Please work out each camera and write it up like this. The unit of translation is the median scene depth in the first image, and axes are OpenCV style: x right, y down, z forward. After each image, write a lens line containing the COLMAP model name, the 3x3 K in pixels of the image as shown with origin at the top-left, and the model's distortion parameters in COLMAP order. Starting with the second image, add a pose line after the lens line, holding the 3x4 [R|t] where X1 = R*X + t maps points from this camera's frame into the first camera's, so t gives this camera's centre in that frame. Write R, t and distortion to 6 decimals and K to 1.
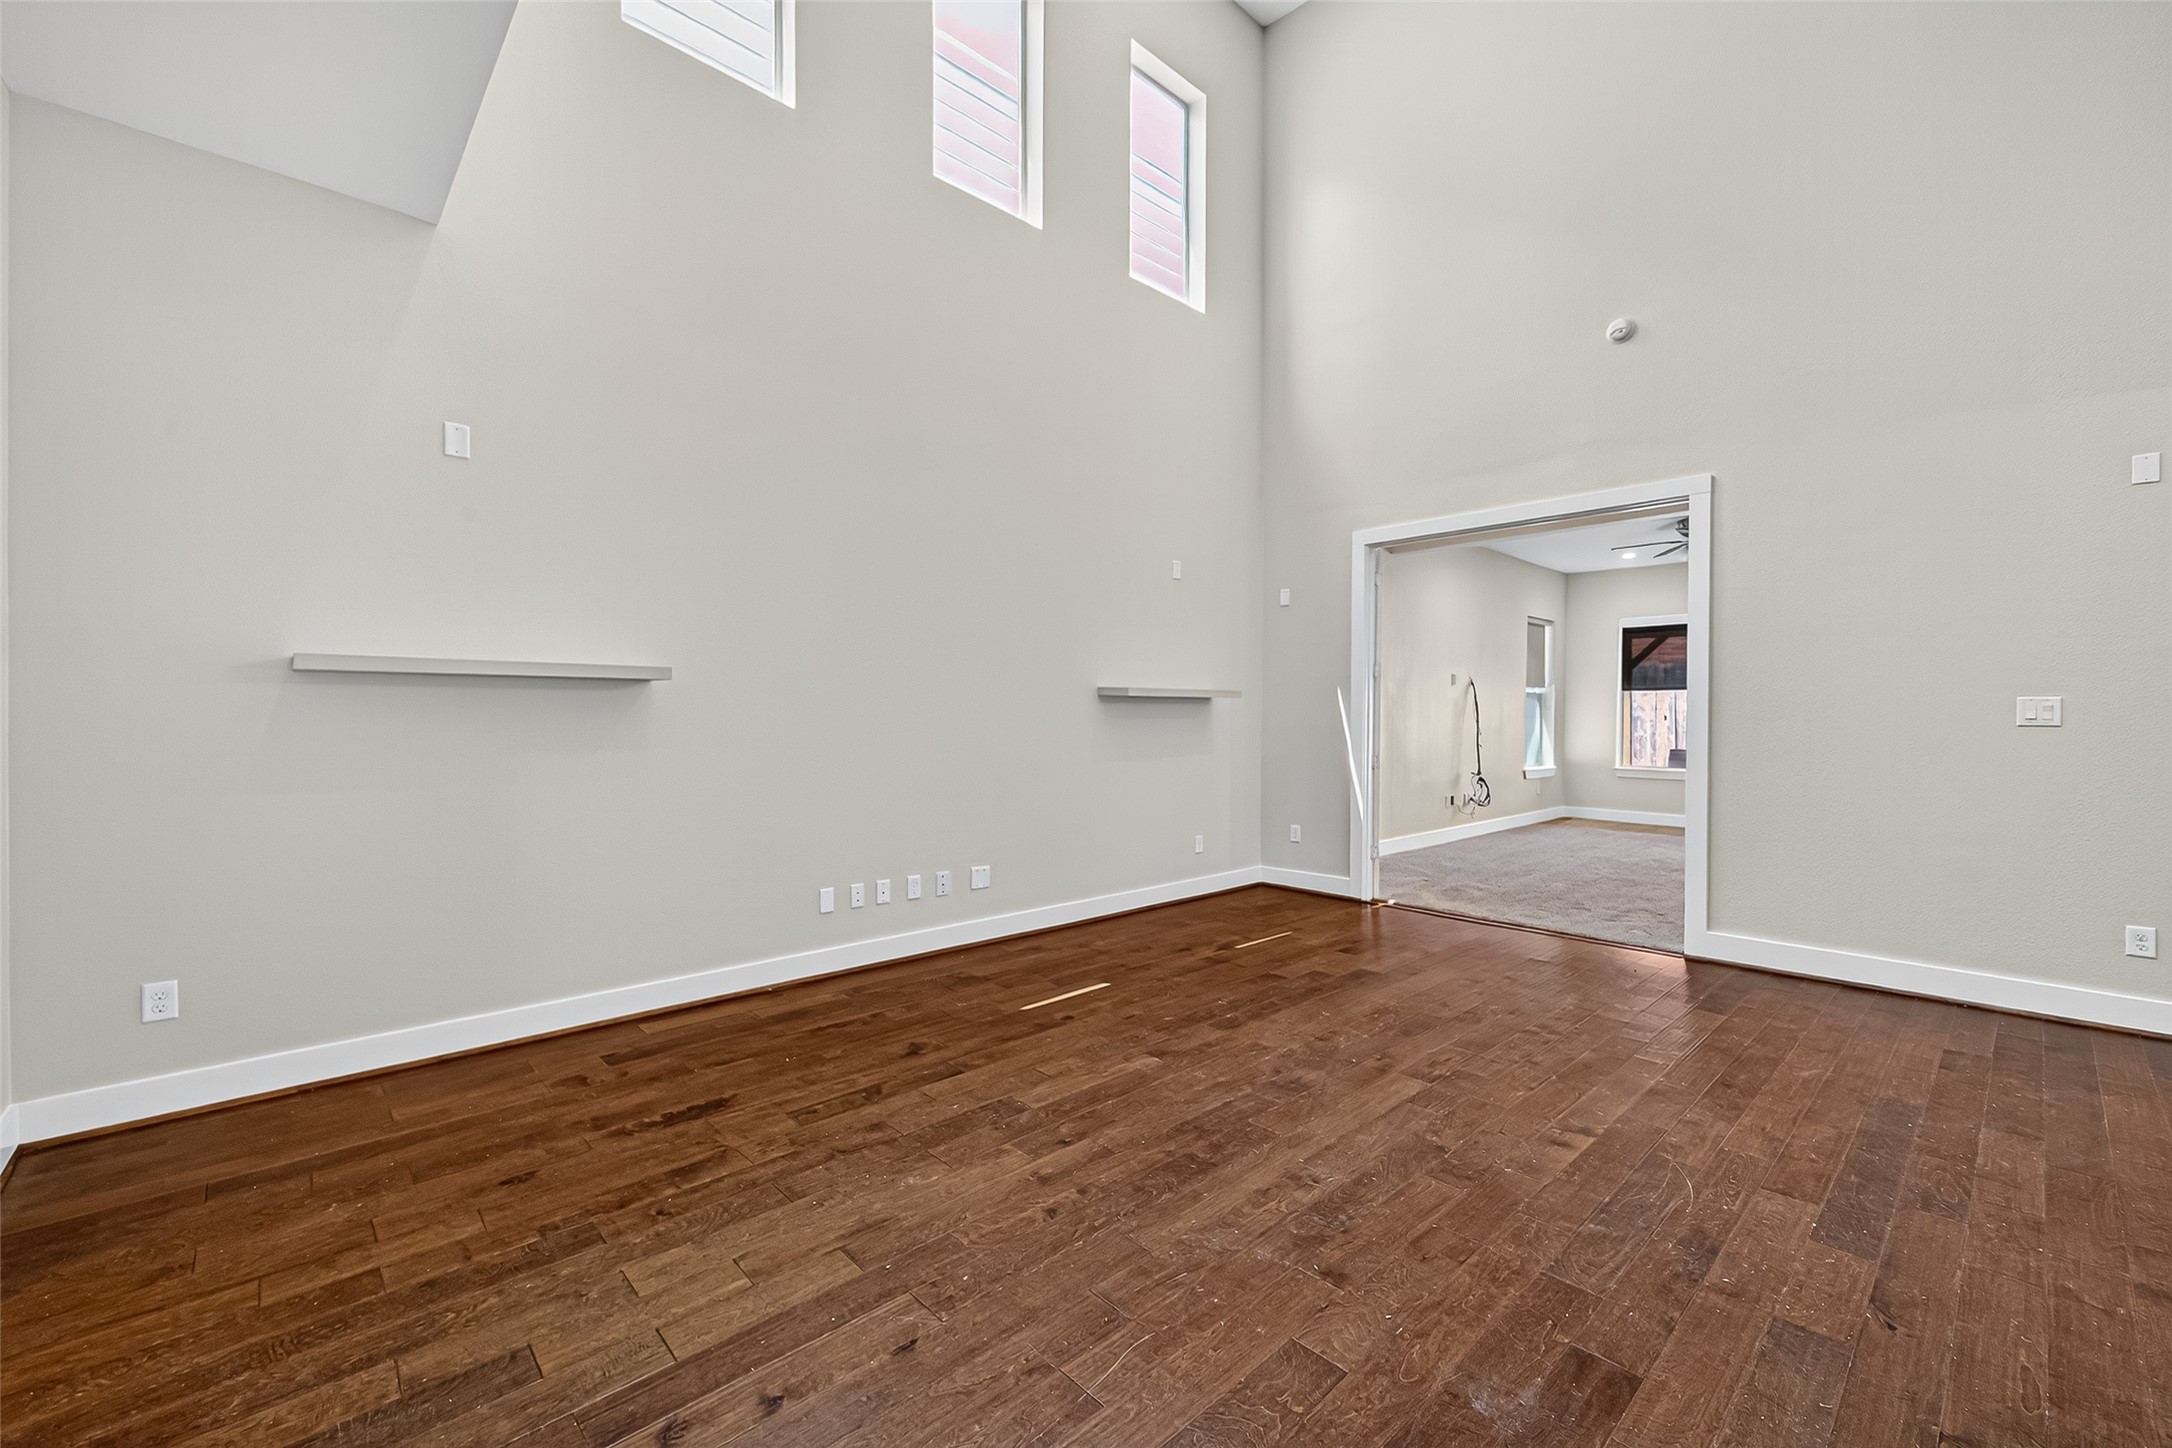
lens RADIAL K [[861.2, 0, 1084.1], [0, 861.2, 737.9], [0, 0, 1]] dist [0.012575, -0.000242]
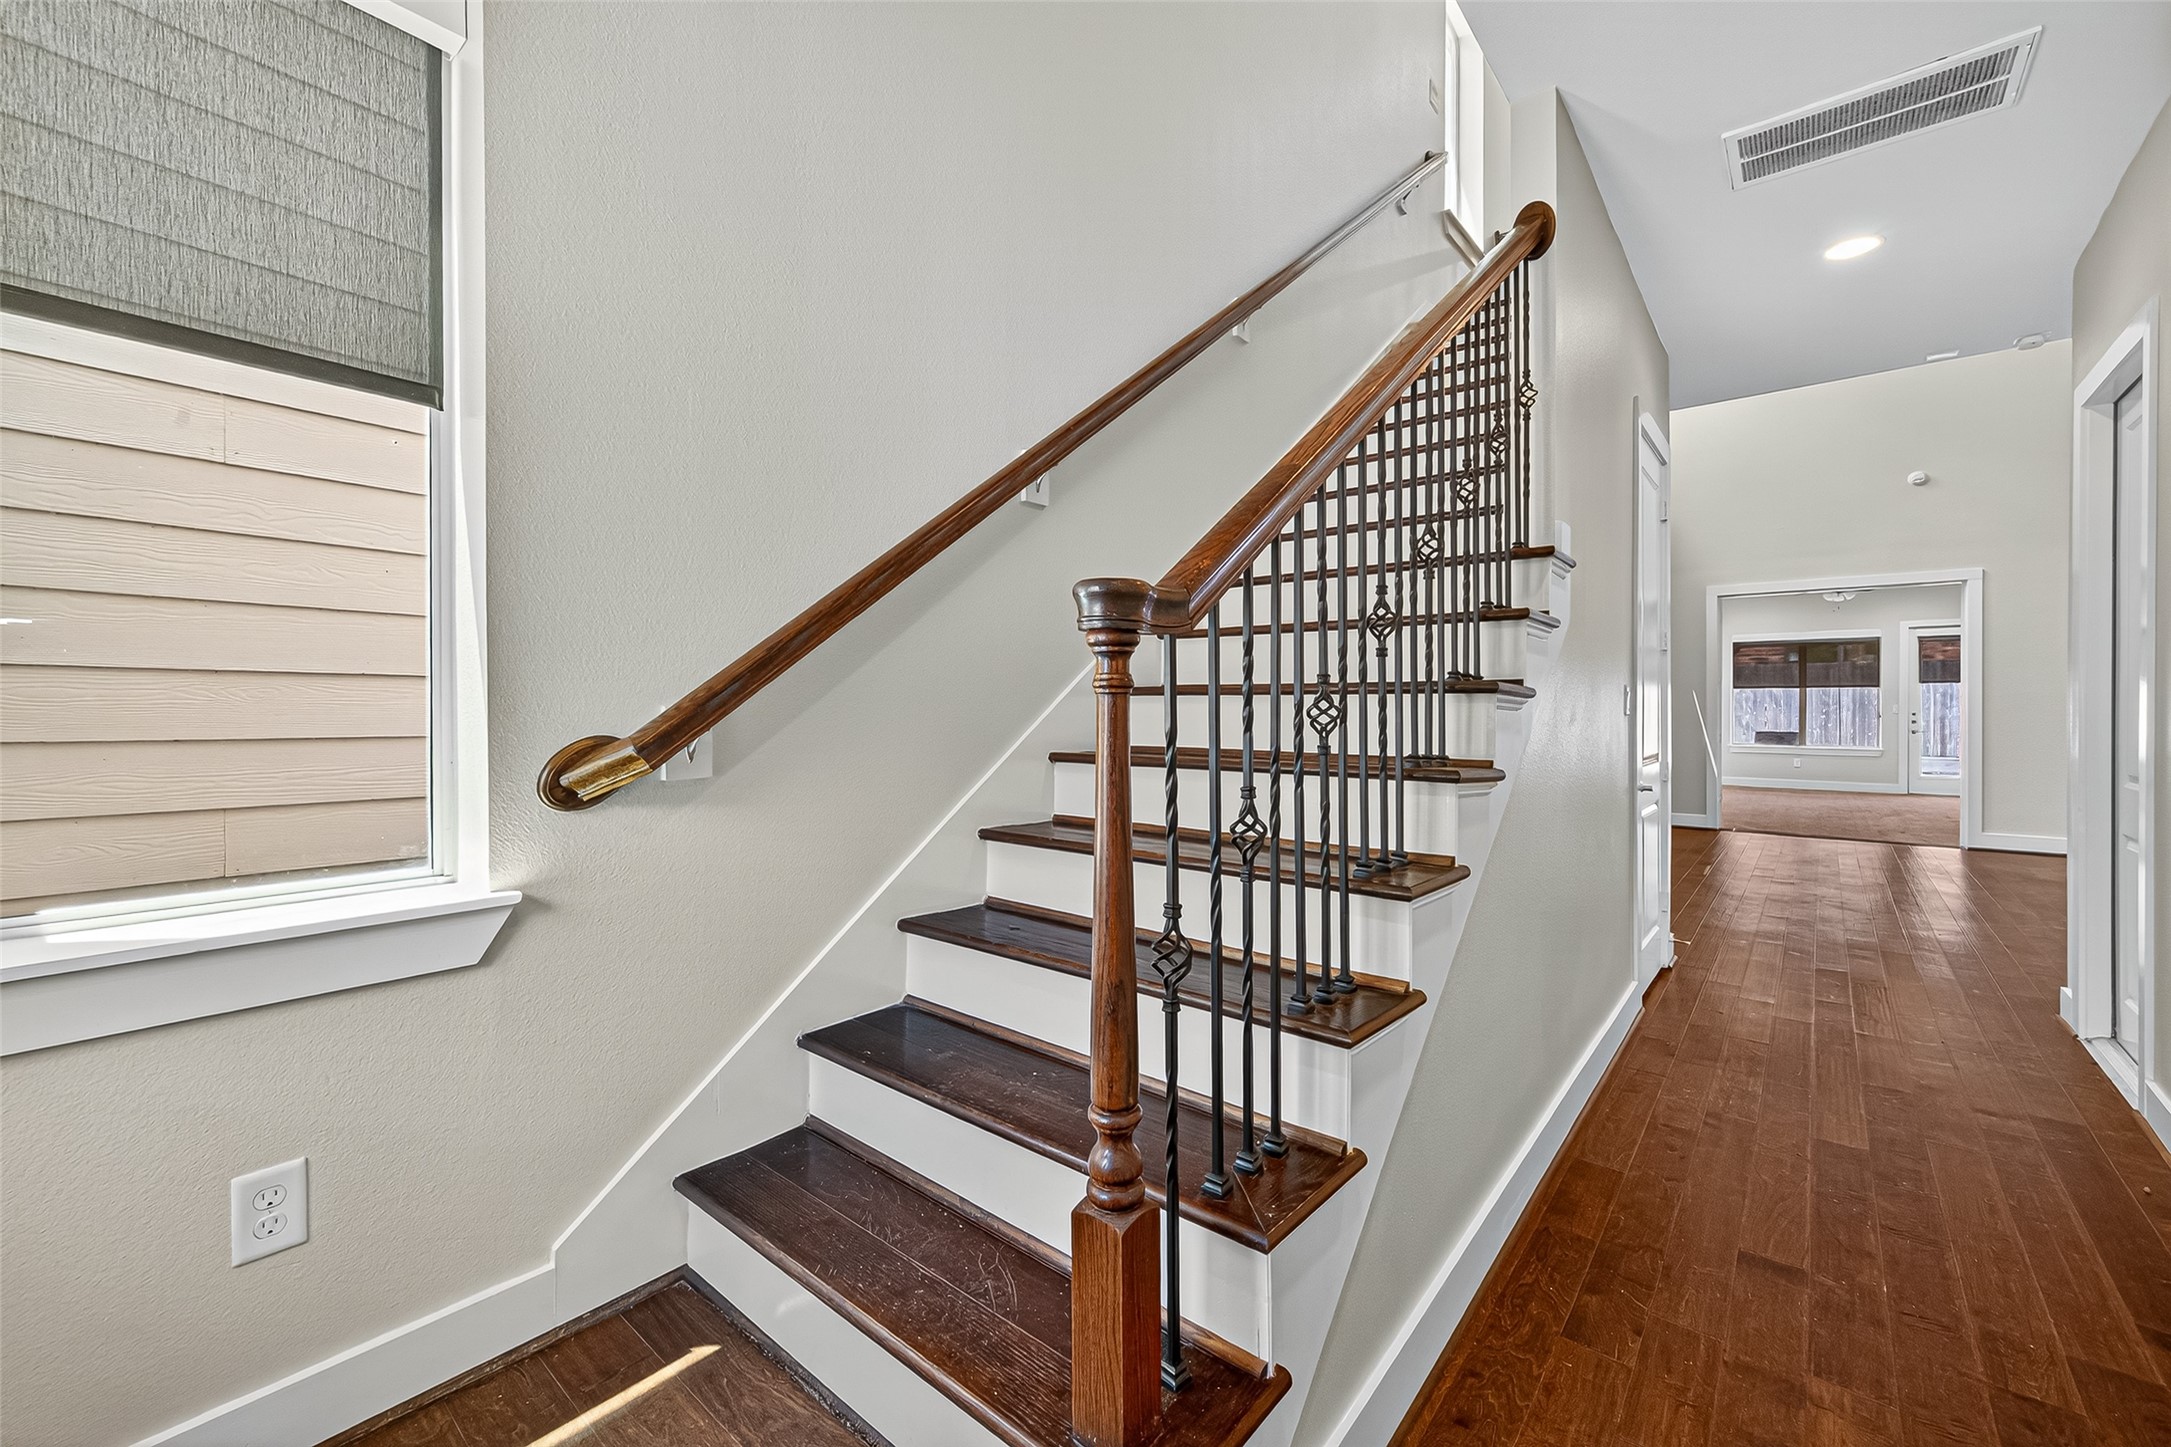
lens RADIAL K [[860.8, 0, 1076.9], [0, 860.8, 714.4], [0, 0, 1]] dist [0.012575, -0.000242]
pose [[0.995459, -0.006772, 0.094954, -2.178346], [0.008998, 0.999694, -0.023037, 0.026753], [-0.094769, 0.023787, 0.995215, -0.971222]]
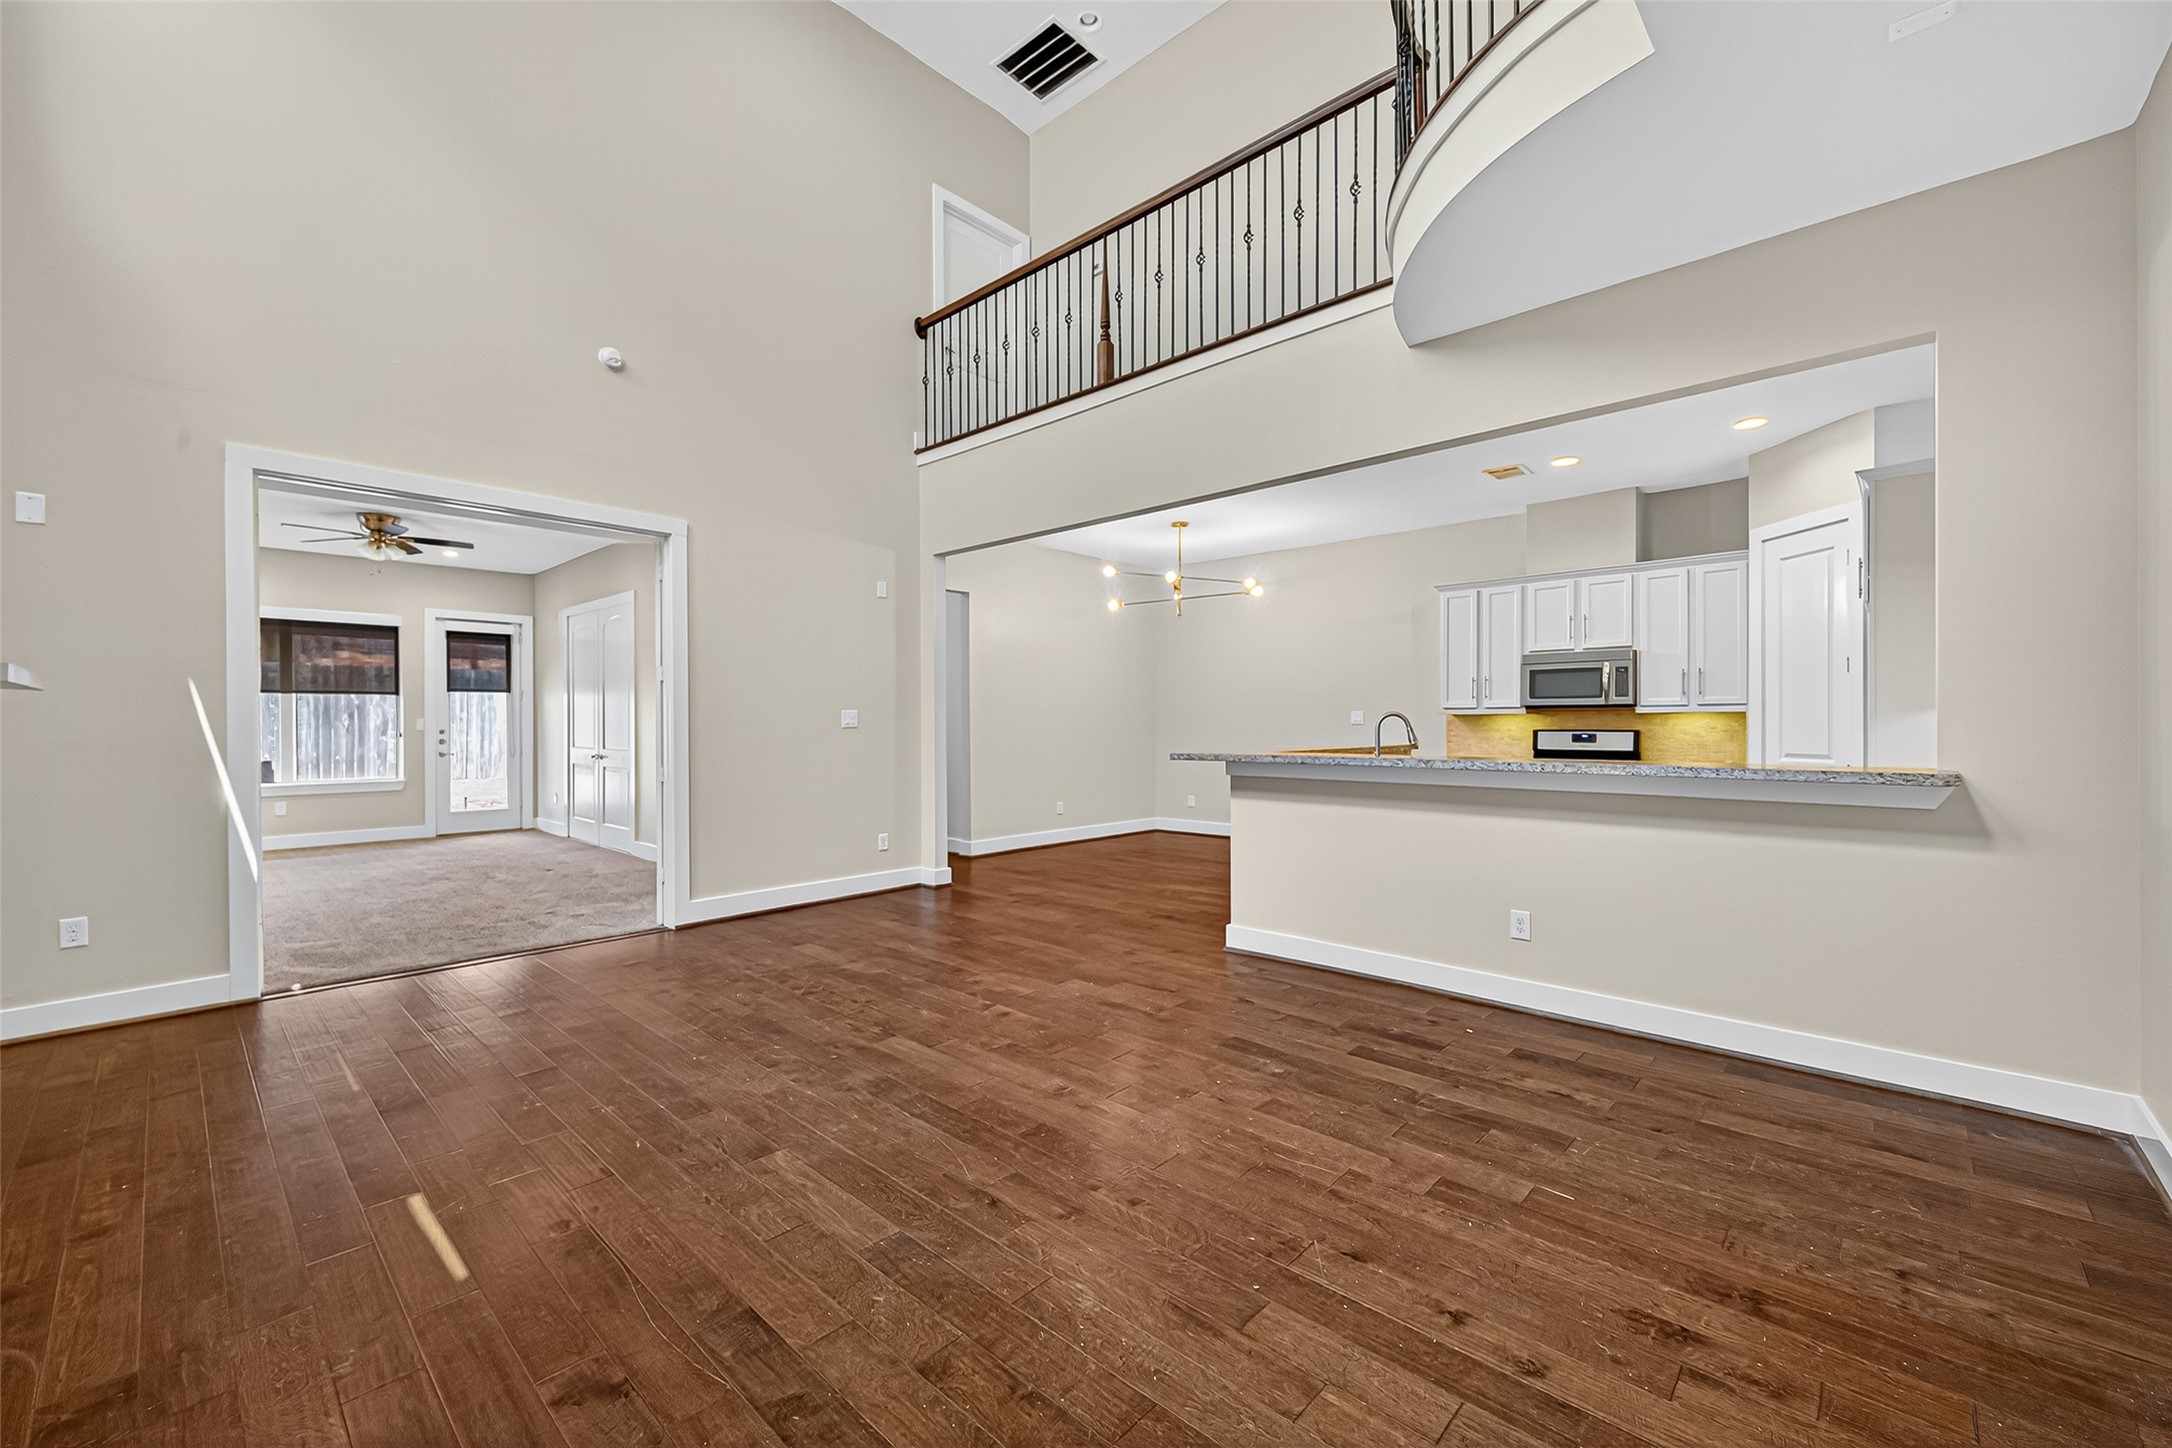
lens RADIAL K [[861.2, 0, 1074.5], [0, 861.2, 722.3], [0, 0, 1]] dist [0.012575, -0.000242]
pose [[-0.049161, -0.001576, 0.998790, -0.876526], [0.027094, 0.999629, 0.002911, -0.023146], [-0.998423, 0.027204, -0.049100, 0.912130]]
